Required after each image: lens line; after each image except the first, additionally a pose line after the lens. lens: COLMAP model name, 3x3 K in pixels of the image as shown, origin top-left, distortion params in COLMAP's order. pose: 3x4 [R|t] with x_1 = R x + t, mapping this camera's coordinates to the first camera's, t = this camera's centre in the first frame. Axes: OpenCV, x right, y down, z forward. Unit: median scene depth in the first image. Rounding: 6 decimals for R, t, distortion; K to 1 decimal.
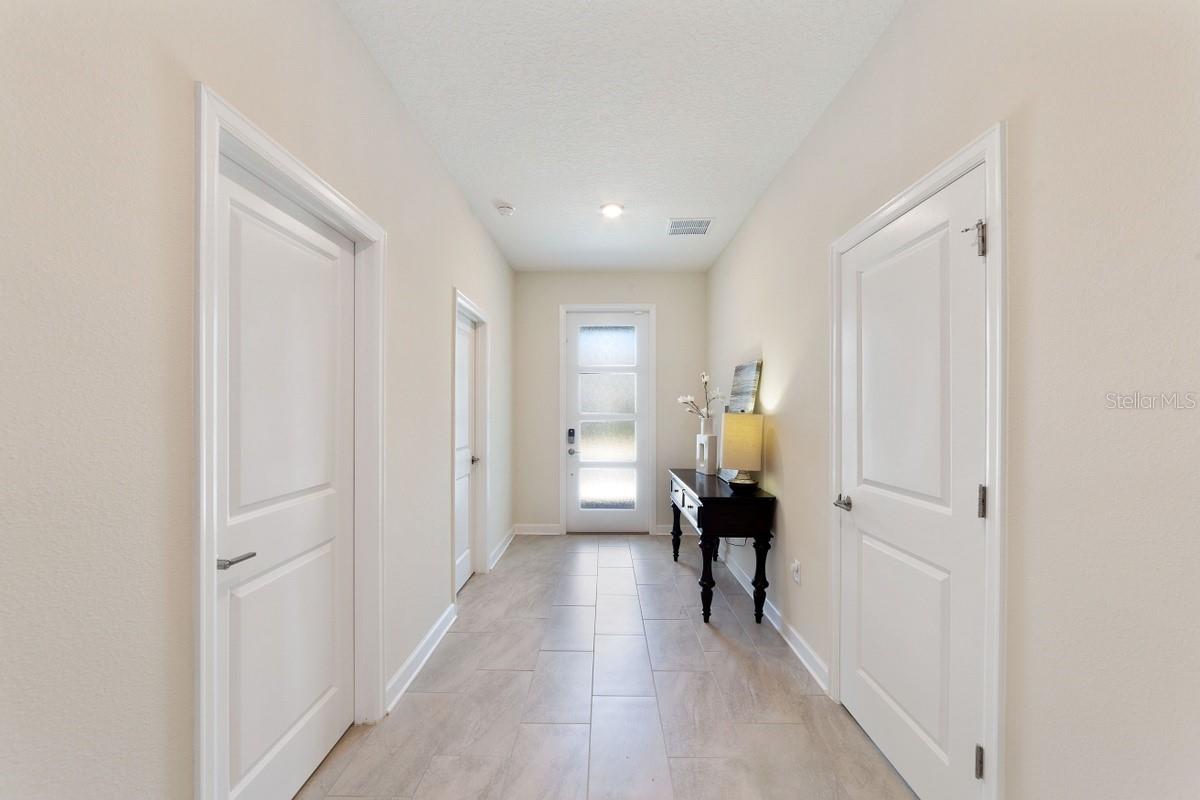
lens RADIAL K [[465.1, 0, 600.0], [0, 465.1, 400.0], [0, 0, 1]] dist [-0.007816, 0.000593]
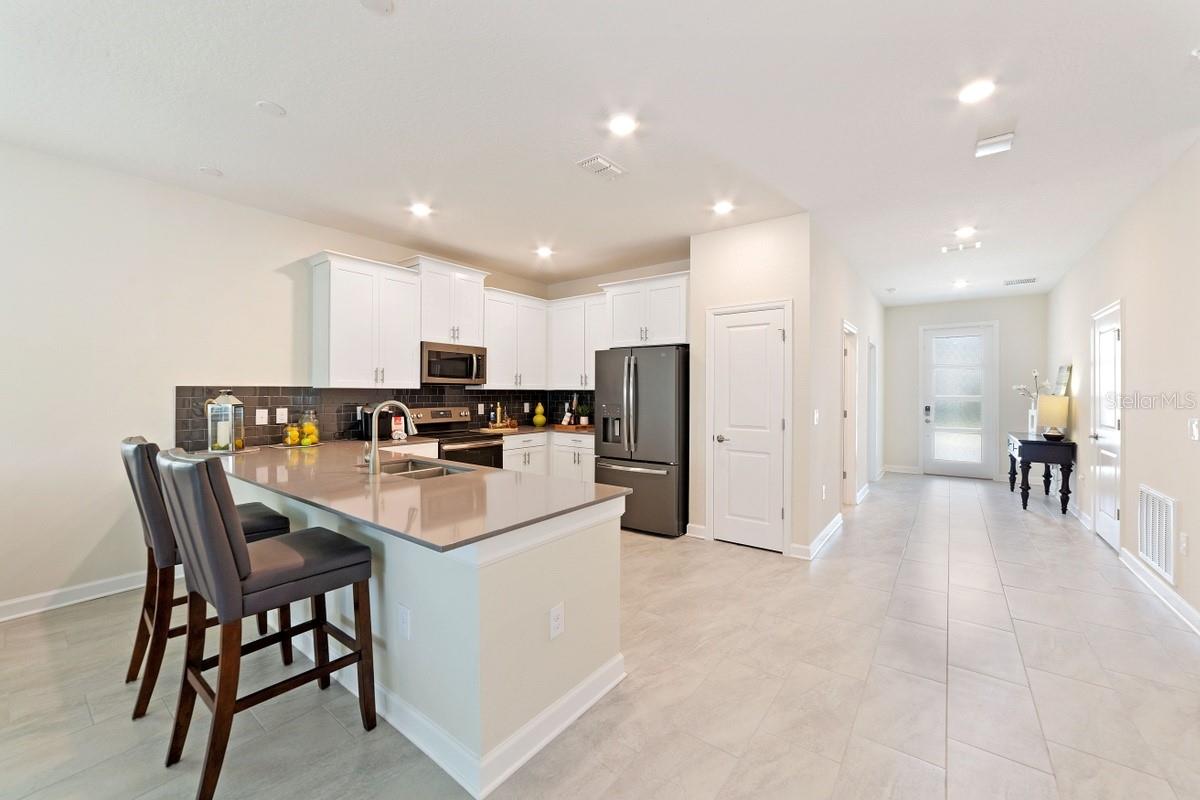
lens RADIAL K [[465.1, 0, 600.0], [0, 465.1, 400.0], [0, 0, 1]] dist [-0.007816, 0.000593]
pose [[0.799853, 0.008935, -0.600130, -0.020189], [0.014426, 0.999314, 0.034105, -0.037777], [0.600023, -0.035936, 0.799175, -1.393864]]
